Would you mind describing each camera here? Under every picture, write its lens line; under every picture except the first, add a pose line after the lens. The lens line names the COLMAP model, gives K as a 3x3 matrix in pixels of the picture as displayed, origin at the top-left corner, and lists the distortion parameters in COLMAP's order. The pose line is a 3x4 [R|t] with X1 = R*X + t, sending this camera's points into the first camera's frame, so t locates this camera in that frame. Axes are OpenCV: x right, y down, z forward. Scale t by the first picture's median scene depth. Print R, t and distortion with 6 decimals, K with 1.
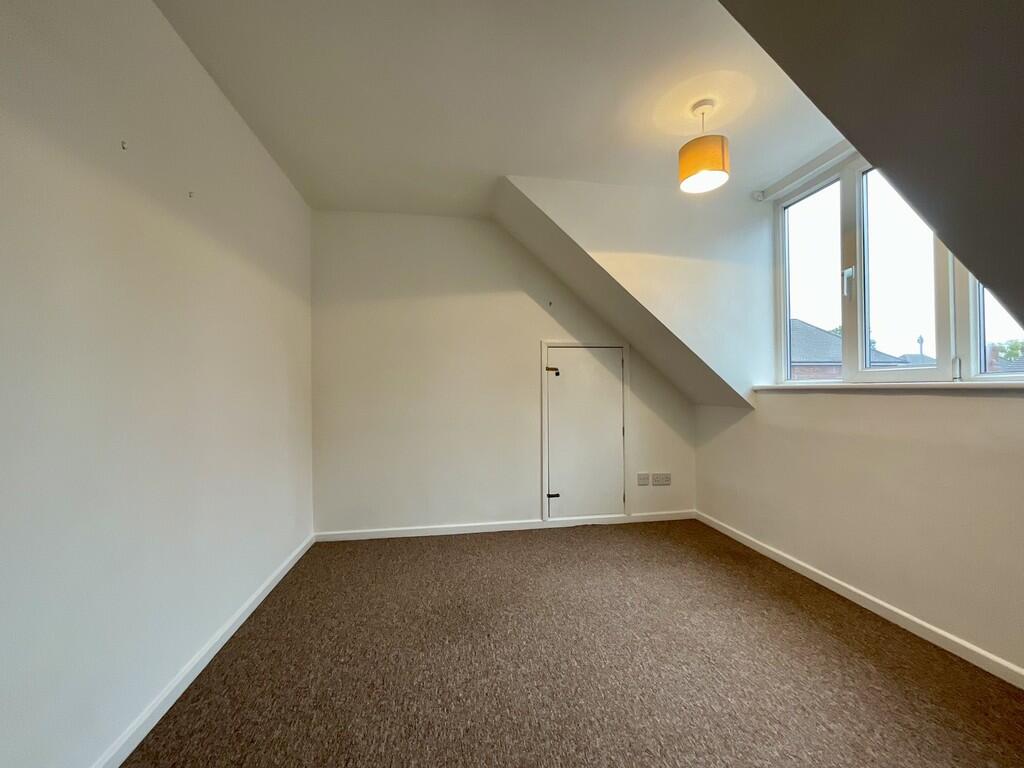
lens RADIAL K [[413.3, 0, 515.8], [0, 413.3, 385.4], [0, 0, 1]] dist [0.000226, 0.000048]
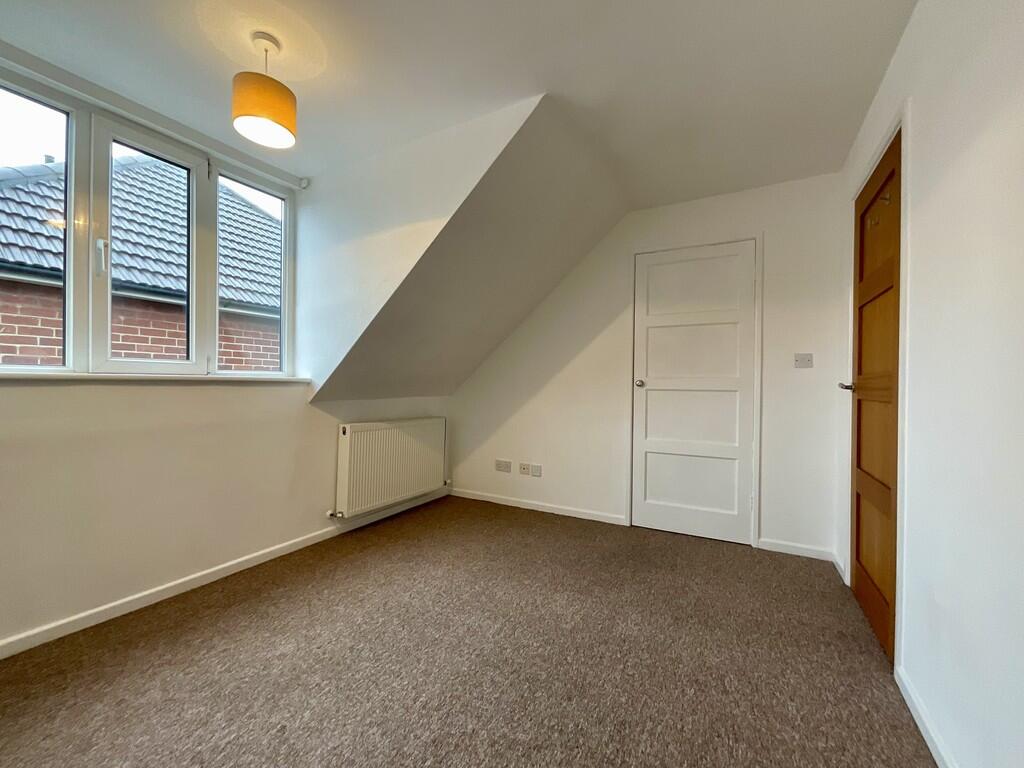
lens RADIAL K [[413.3, 0, 515.7], [0, 413.3, 385.5], [0, 0, 1]] dist [0.000226, 0.000048]
pose [[-0.793273, -0.001098, 0.608865, -0.536274], [-0.010463, 0.999875, -0.011829, 0.033175], [-0.608776, -0.015755, -0.793186, 1.590592]]
